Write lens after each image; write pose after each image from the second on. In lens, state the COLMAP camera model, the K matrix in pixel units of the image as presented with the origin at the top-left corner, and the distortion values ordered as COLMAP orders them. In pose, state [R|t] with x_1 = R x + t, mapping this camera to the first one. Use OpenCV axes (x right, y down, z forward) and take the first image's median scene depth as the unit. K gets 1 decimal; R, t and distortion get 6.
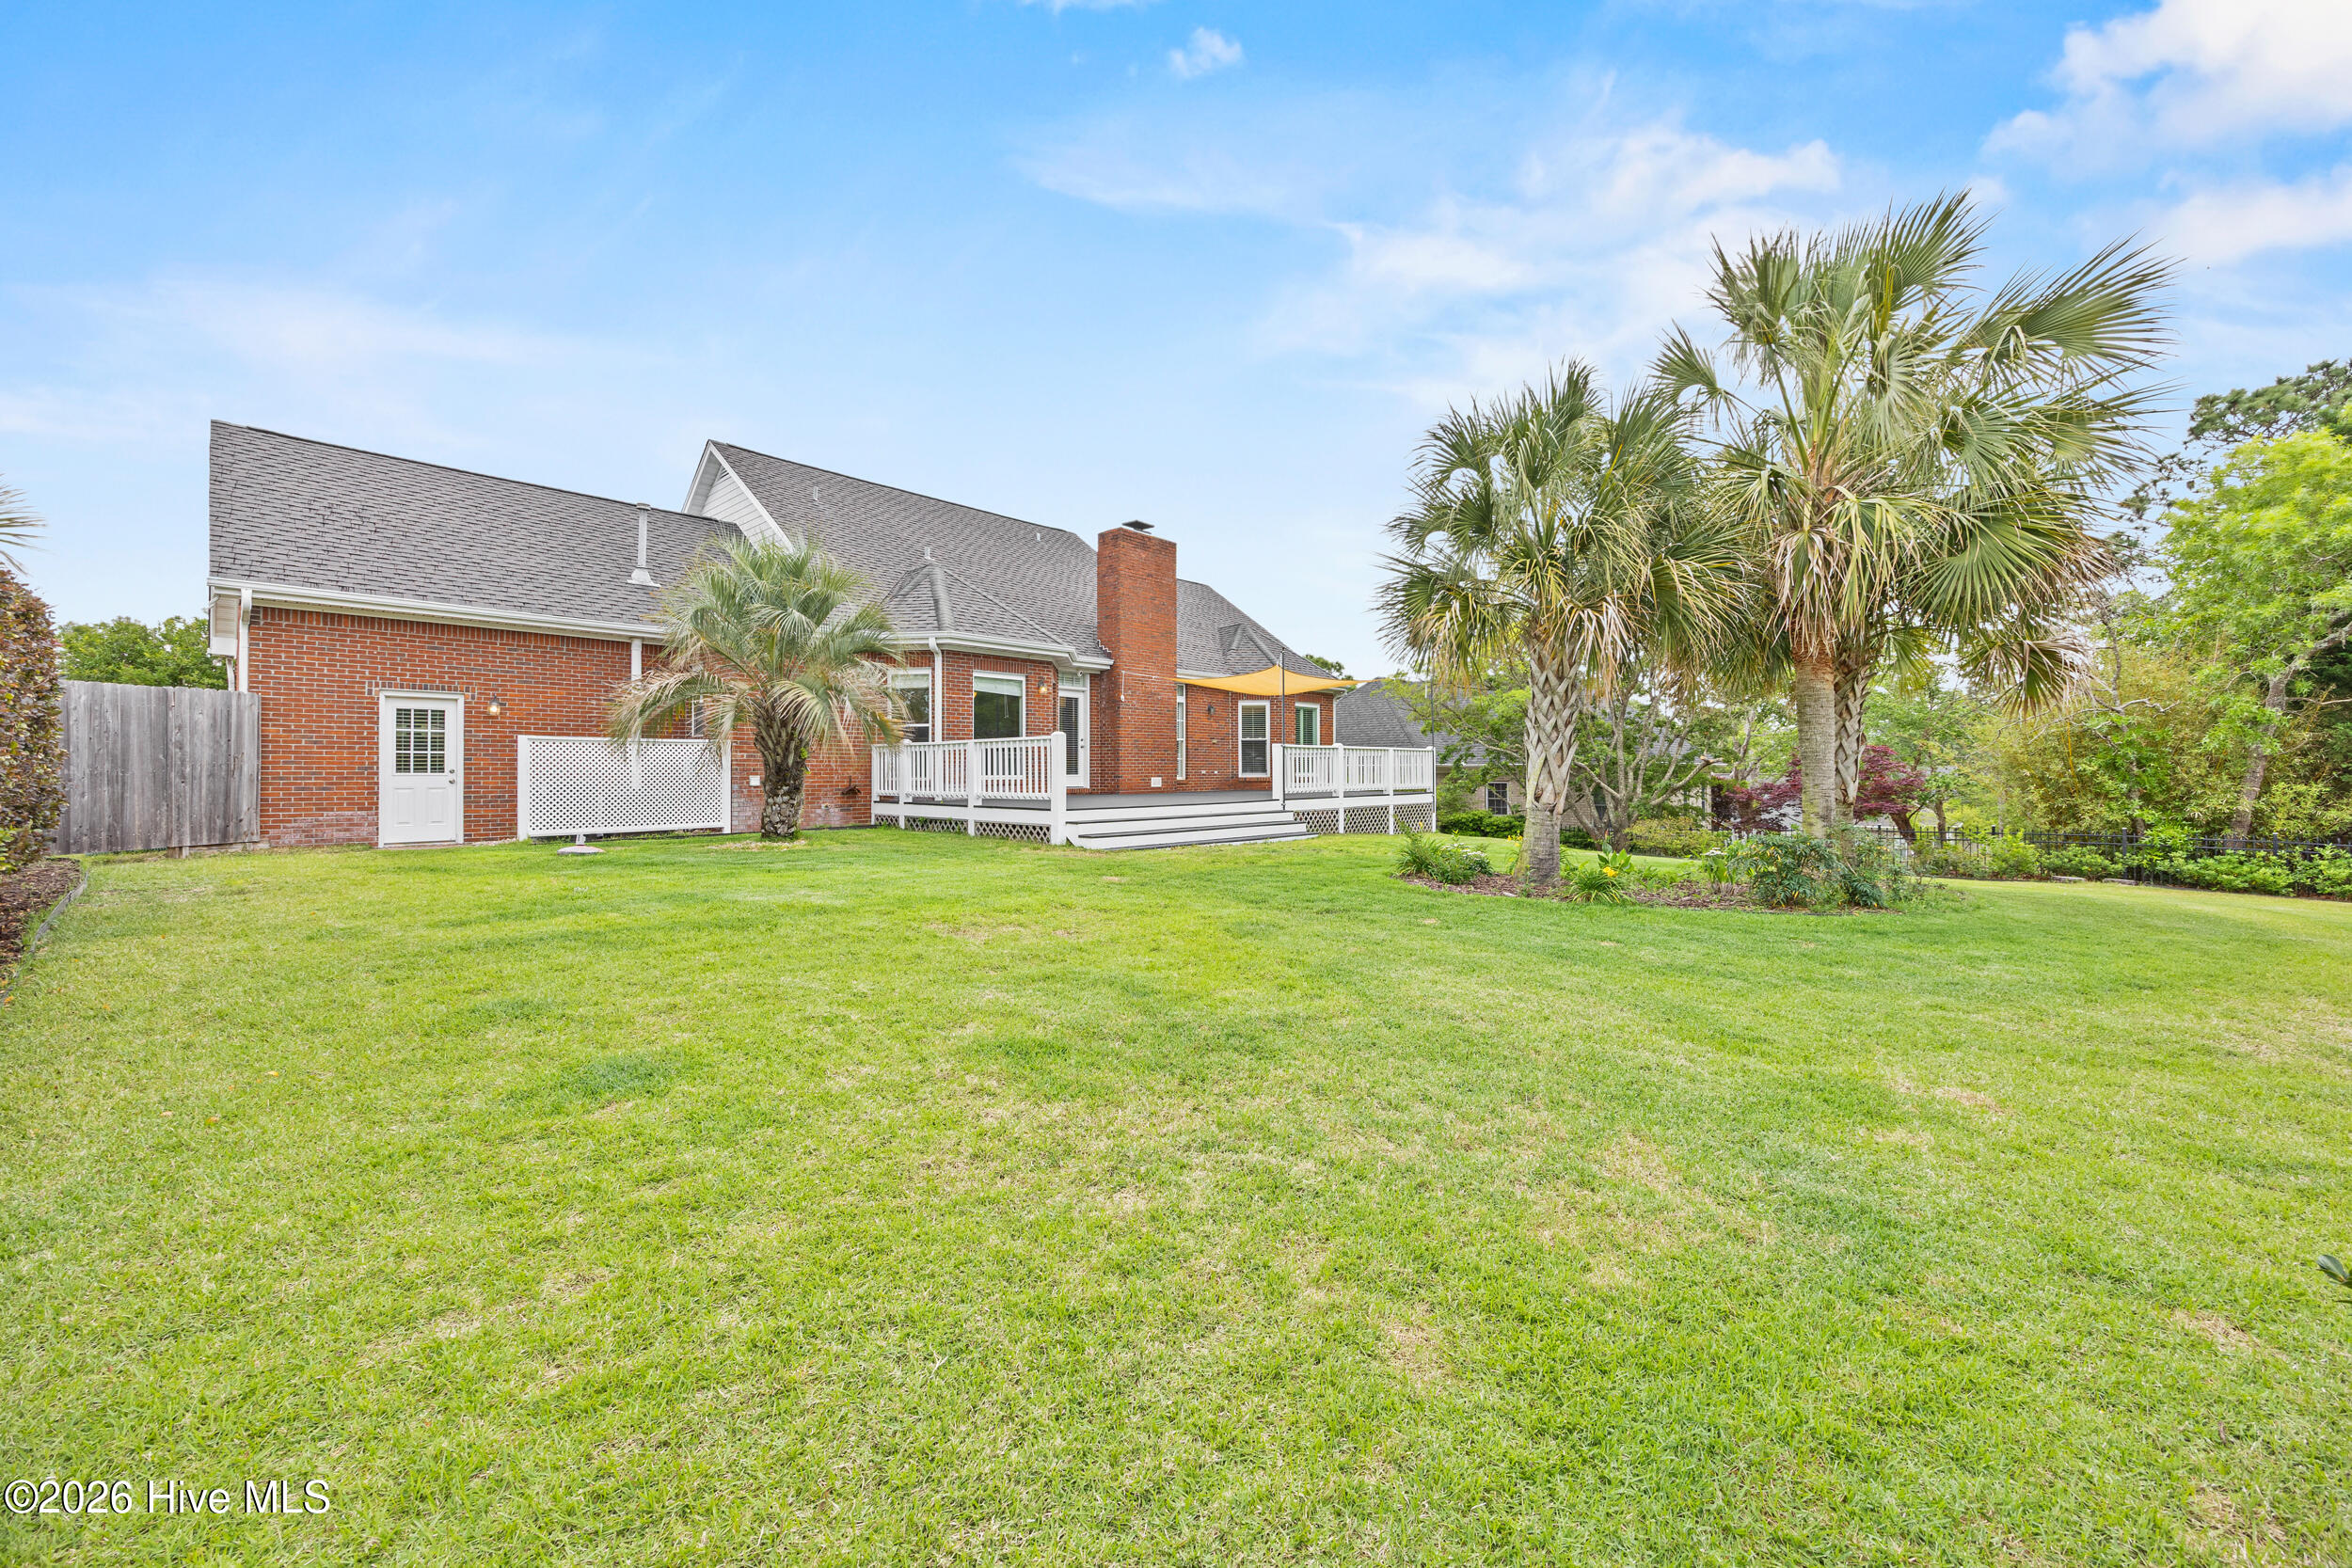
lens RADIAL K [[896.5, 0, 1173.6], [0, 896.5, 776.7], [0, 0, 1]] dist [0.000902, -0.000088]
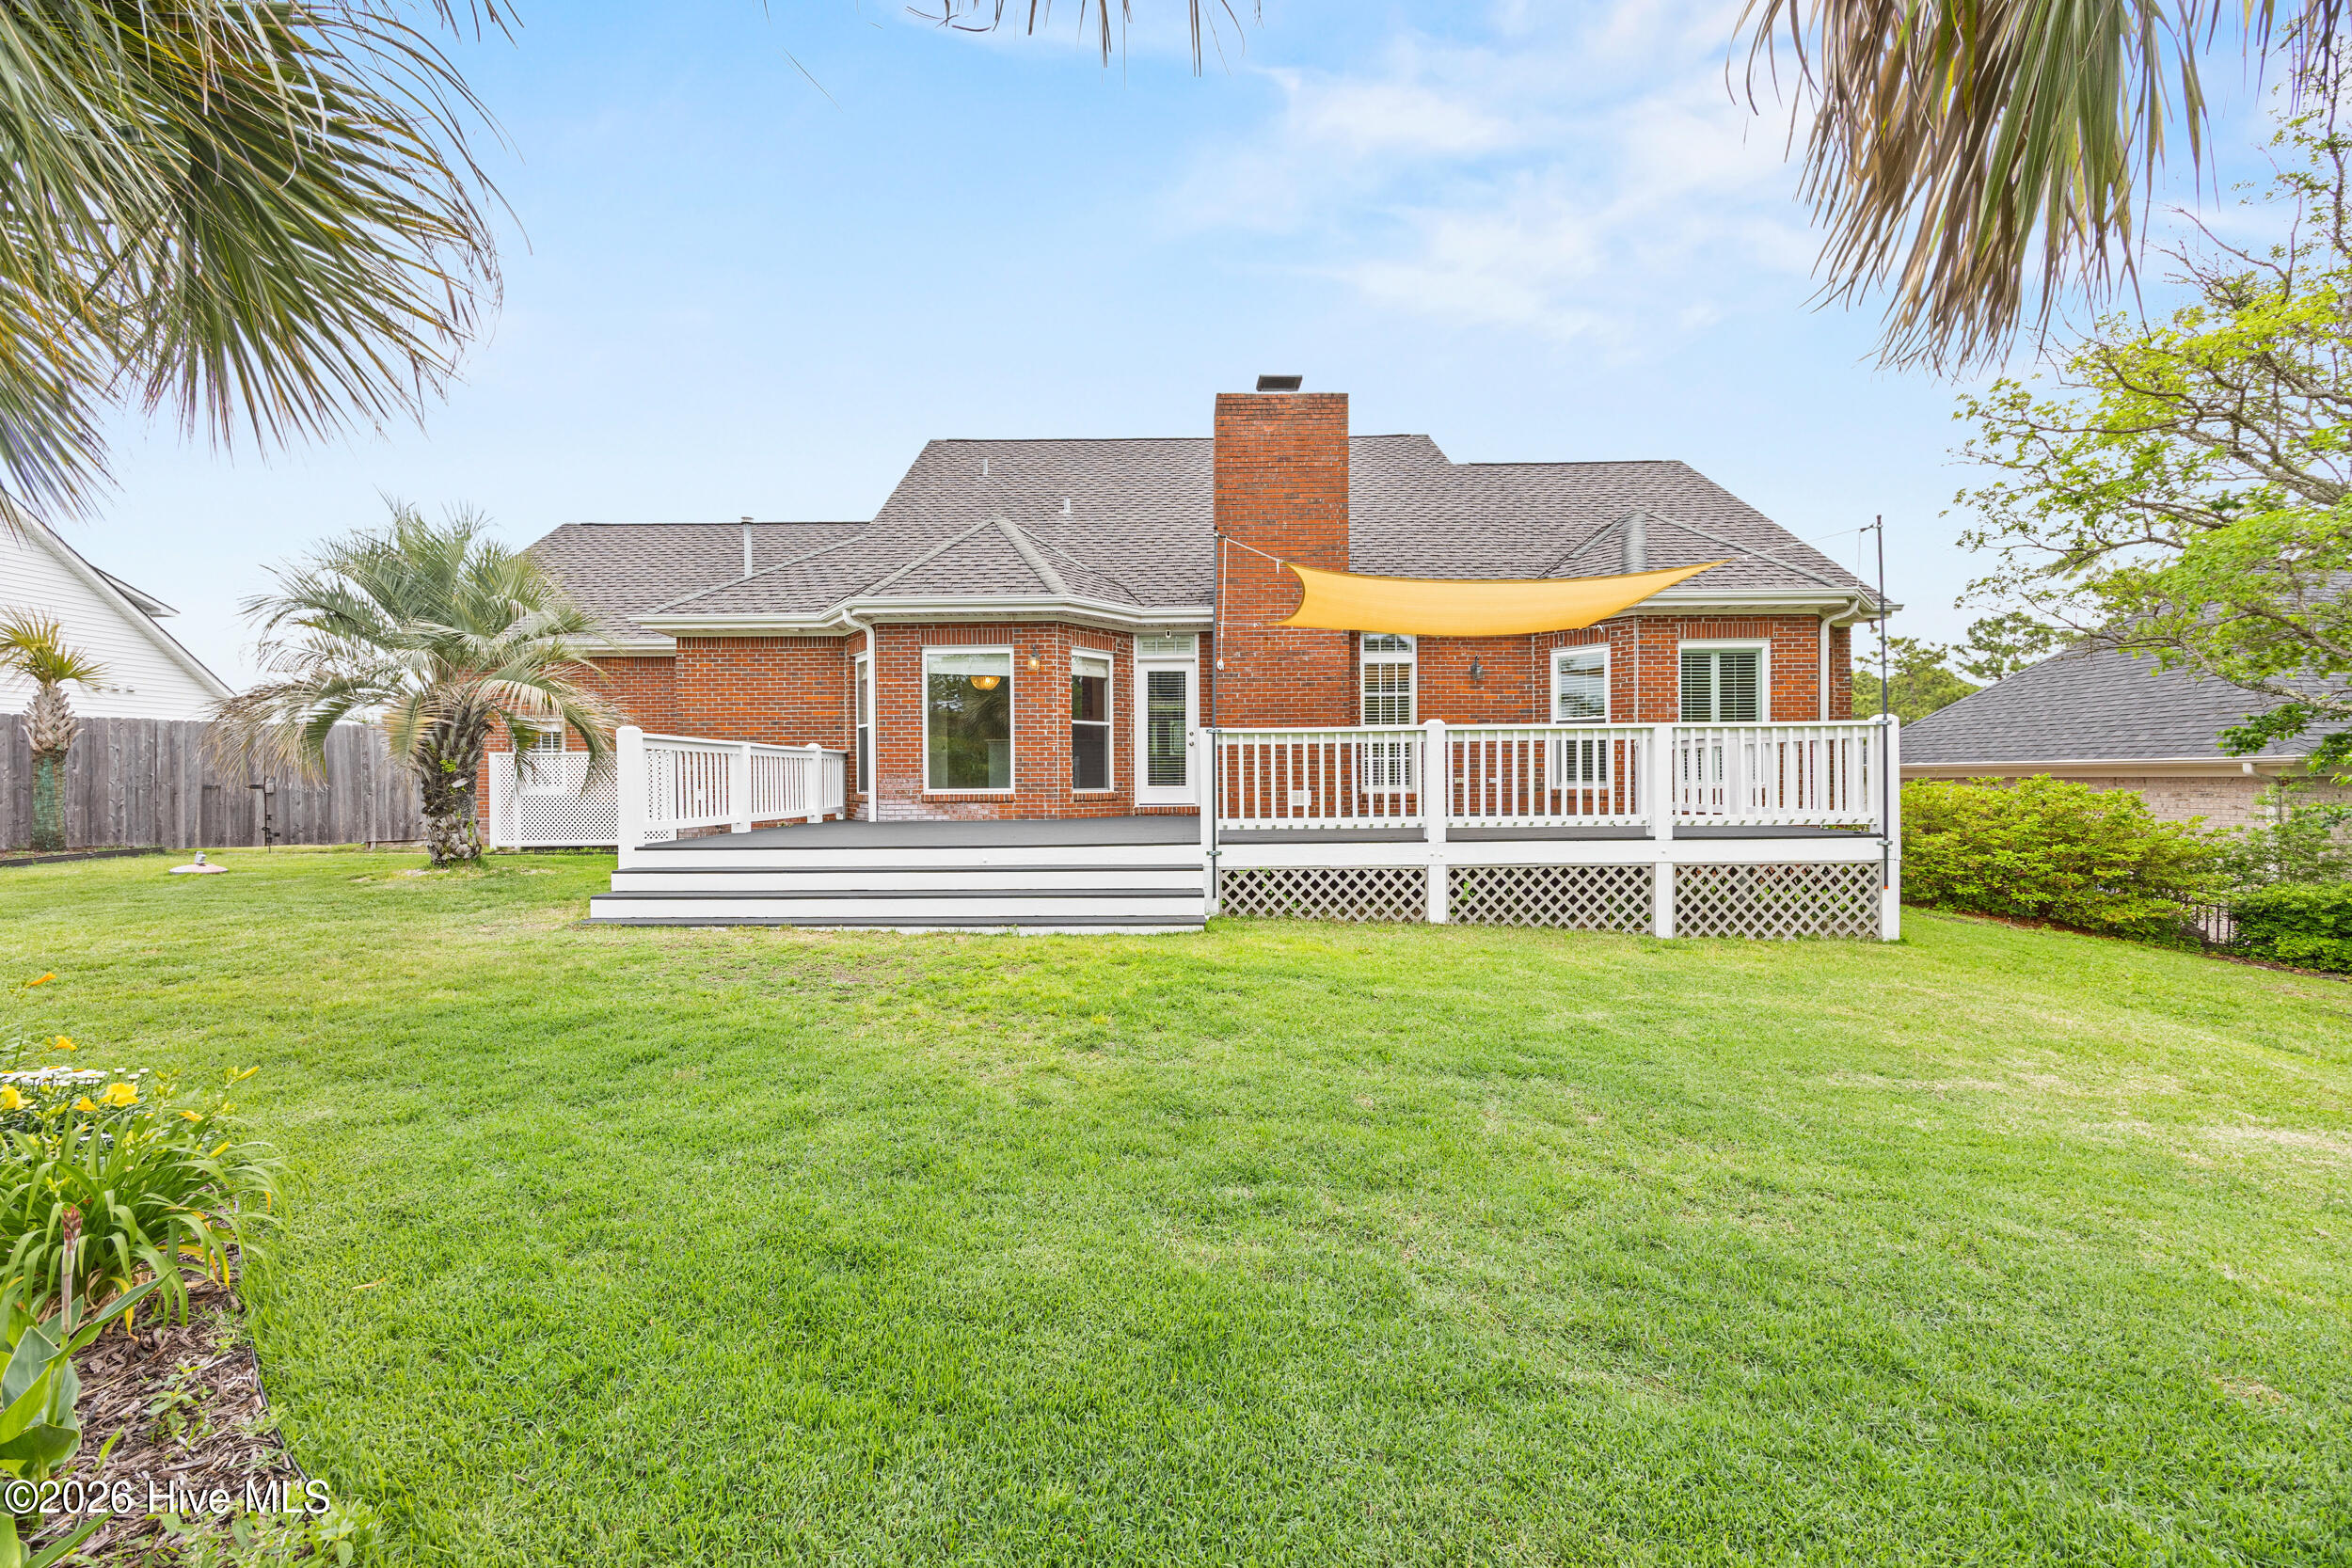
lens RADIAL K [[896.5, 0, 1173.6], [0, 896.5, 776.7], [0, 0, 1]] dist [0.000902, -0.000088]
pose [[0.664624, -0.005988, -0.747154, 0.441040], [0.001056, 0.999974, -0.007075, -0.005676], [0.747178, 0.003914, 0.664613, 0.631319]]
